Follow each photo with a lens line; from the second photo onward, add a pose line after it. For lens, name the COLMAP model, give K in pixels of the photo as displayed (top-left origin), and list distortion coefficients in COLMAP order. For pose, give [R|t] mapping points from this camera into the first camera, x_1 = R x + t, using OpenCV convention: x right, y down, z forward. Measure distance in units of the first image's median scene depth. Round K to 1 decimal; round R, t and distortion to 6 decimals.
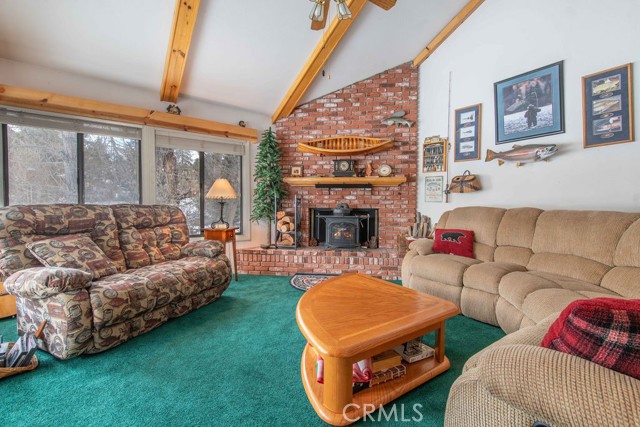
lens RADIAL K [[276.0, 0, 320.4], [0, 276.0, 200.5], [0, 0, 1]] dist [0.000457, -0.000281]
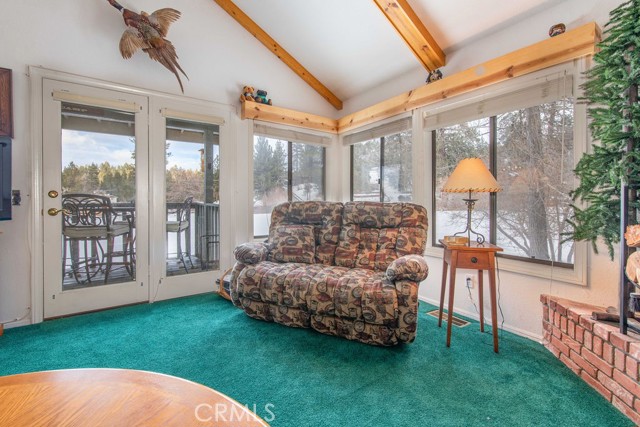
lens RADIAL K [[276.0, 0, 320.4], [0, 276.0, 200.5], [0, 0, 1]] dist [0.000457, -0.000281]
pose [[-0.065007, -0.008216, -0.997851, 0.226552], [0.004253, 0.999955, -0.008510, 0.013470], [0.997876, -0.004797, -0.064969, 0.701041]]
